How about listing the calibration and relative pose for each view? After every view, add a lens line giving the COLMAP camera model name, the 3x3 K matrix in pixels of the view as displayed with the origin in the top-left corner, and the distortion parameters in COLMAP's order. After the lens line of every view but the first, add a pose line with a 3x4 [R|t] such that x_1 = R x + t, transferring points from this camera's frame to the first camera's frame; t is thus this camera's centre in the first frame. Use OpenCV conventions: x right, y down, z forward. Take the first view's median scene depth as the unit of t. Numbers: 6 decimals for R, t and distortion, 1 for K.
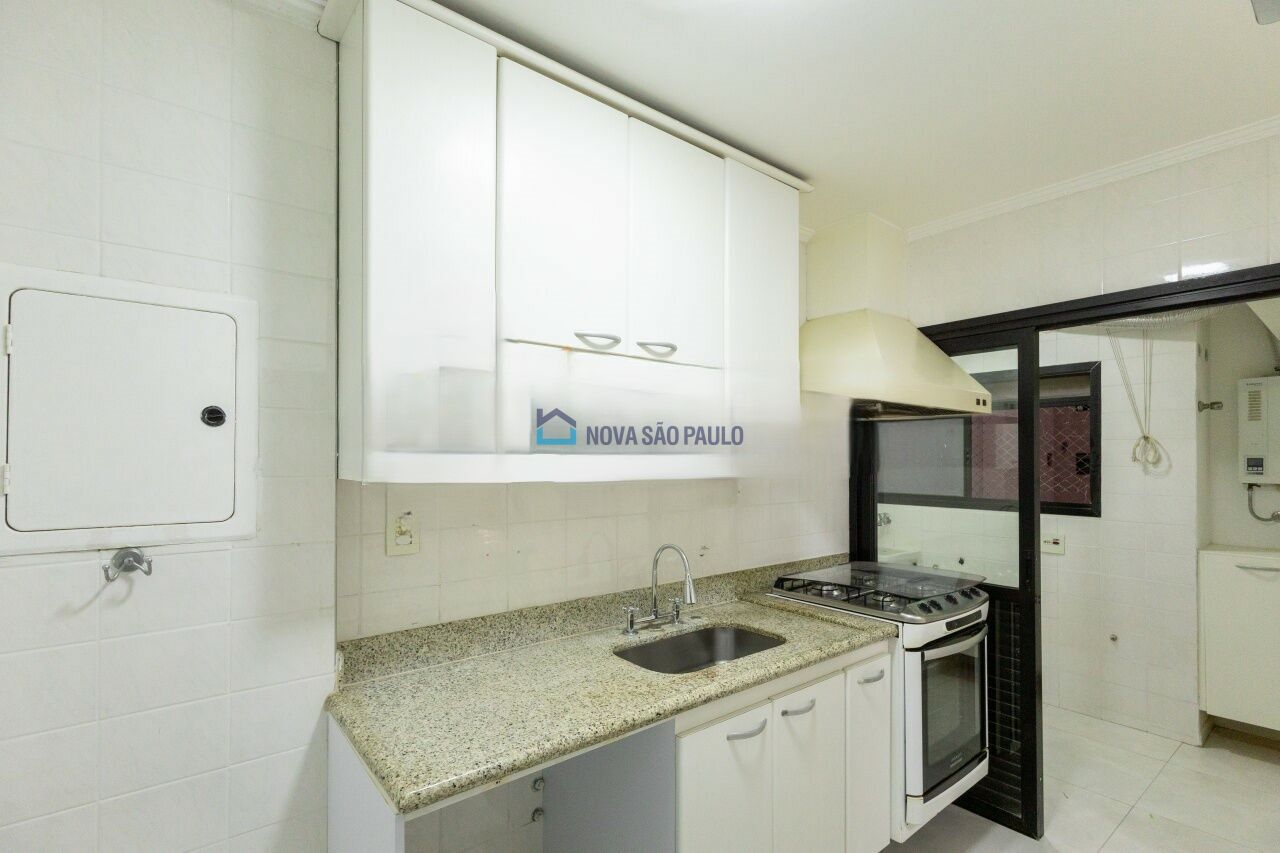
lens RADIAL K [[603.3, 0, 642.0], [0, 603.3, 456.5], [0, 0, 1]] dist [0.001560, 0.001659]
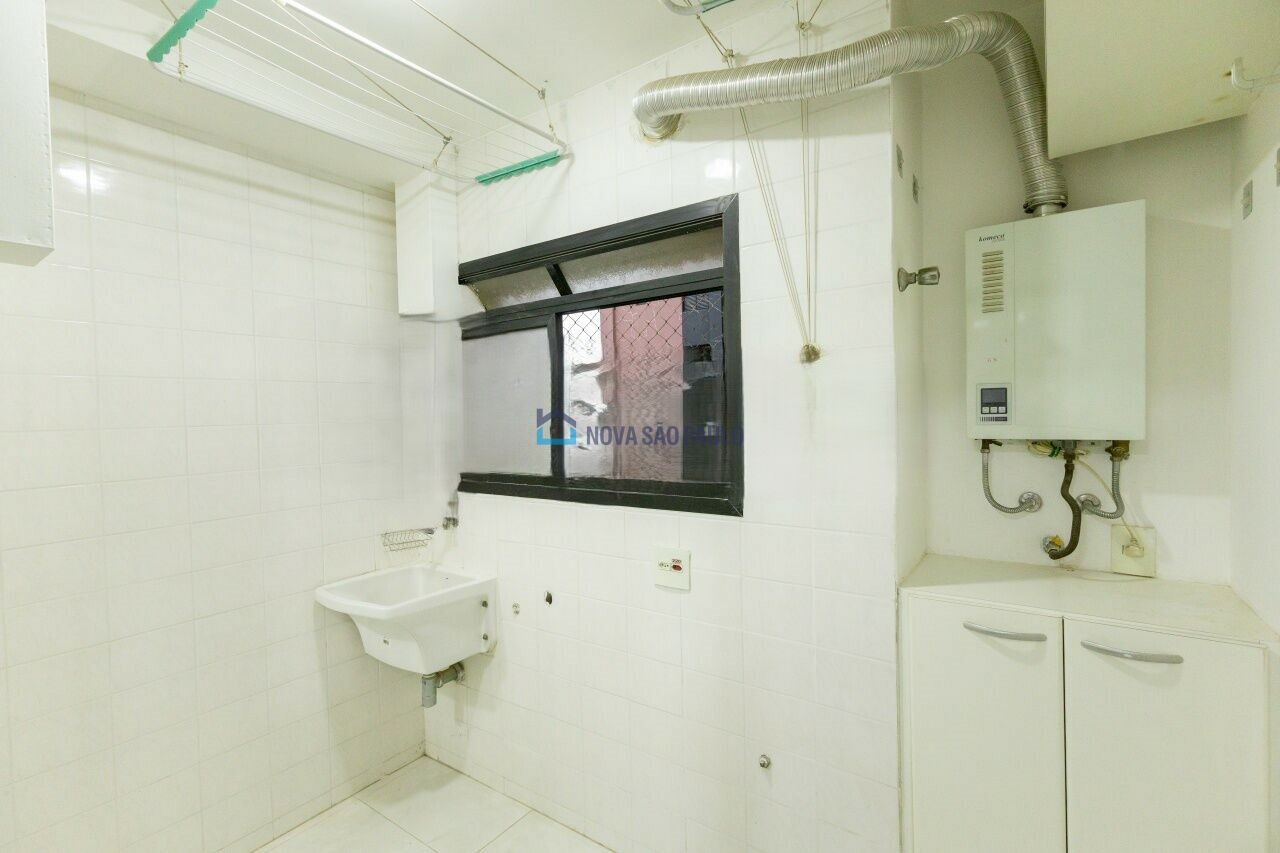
lens RADIAL K [[603.3, 0, 648.5], [0, 603.3, 432.0], [0, 0, 1]] dist [0.001560, 0.001659]
pose [[0.957374, -0.026878, 0.287599, 0.593058], [0.019857, 0.999430, 0.027303, 0.019205], [-0.288169, -0.020429, 0.957362, 0.601349]]
